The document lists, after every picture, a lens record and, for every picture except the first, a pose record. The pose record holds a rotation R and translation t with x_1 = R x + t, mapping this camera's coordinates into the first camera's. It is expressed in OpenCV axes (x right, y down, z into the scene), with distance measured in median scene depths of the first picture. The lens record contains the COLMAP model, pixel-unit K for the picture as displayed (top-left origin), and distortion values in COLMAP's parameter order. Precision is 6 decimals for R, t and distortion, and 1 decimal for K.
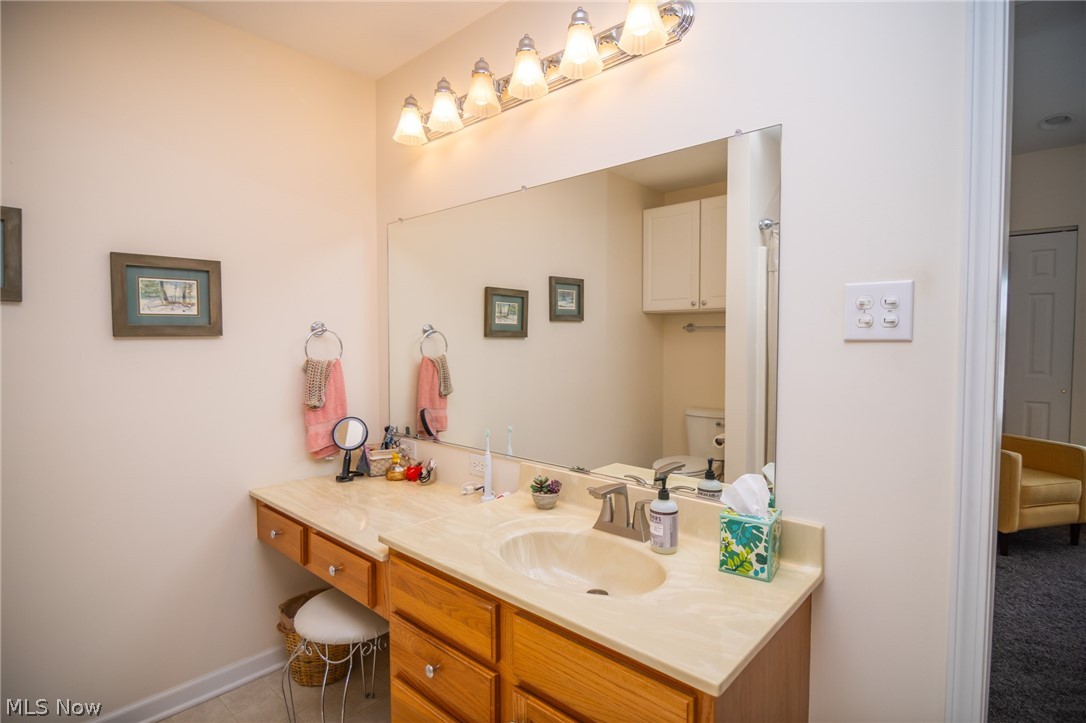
lens RADIAL K [[558.9, 0, 542.6], [0, 558.9, 352.8], [0, 0, 1]] dist [0.023266, -0.019426]
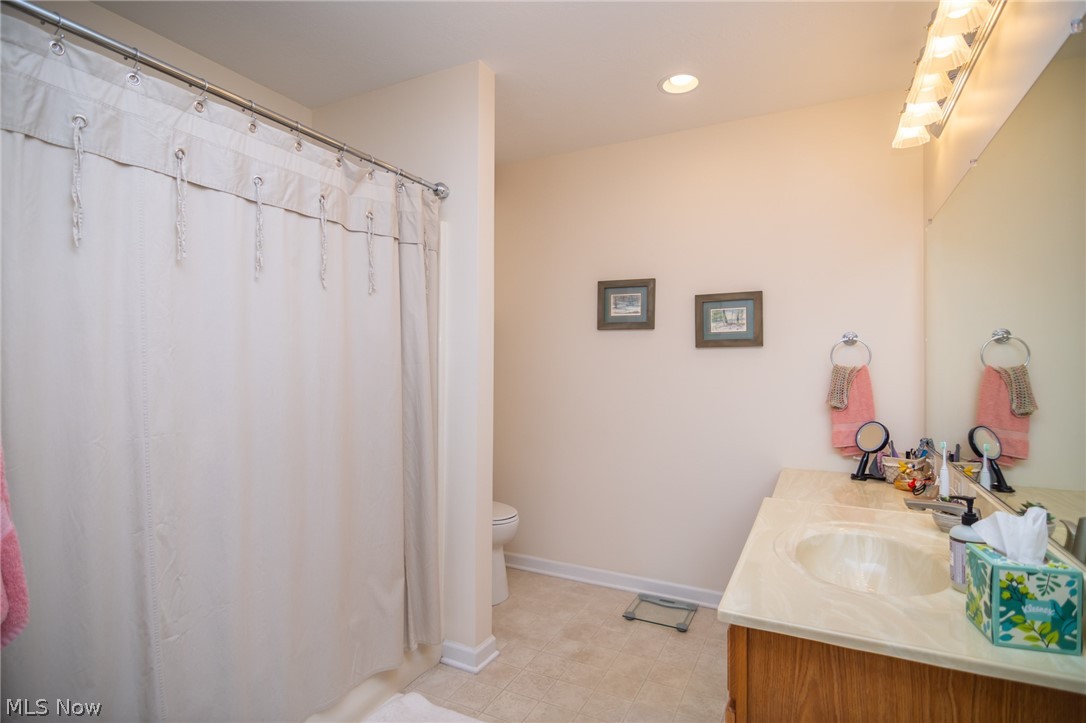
lens RADIAL K [[558.9, 0, 542.6], [0, 558.9, 352.8], [0, 0, 1]] dist [0.023266, -0.019426]
pose [[0.281328, -0.020236, -0.959398, 0.575375], [-0.024689, 0.999294, -0.028317, 0.037207], [0.959294, 0.031653, 0.280630, 0.128987]]
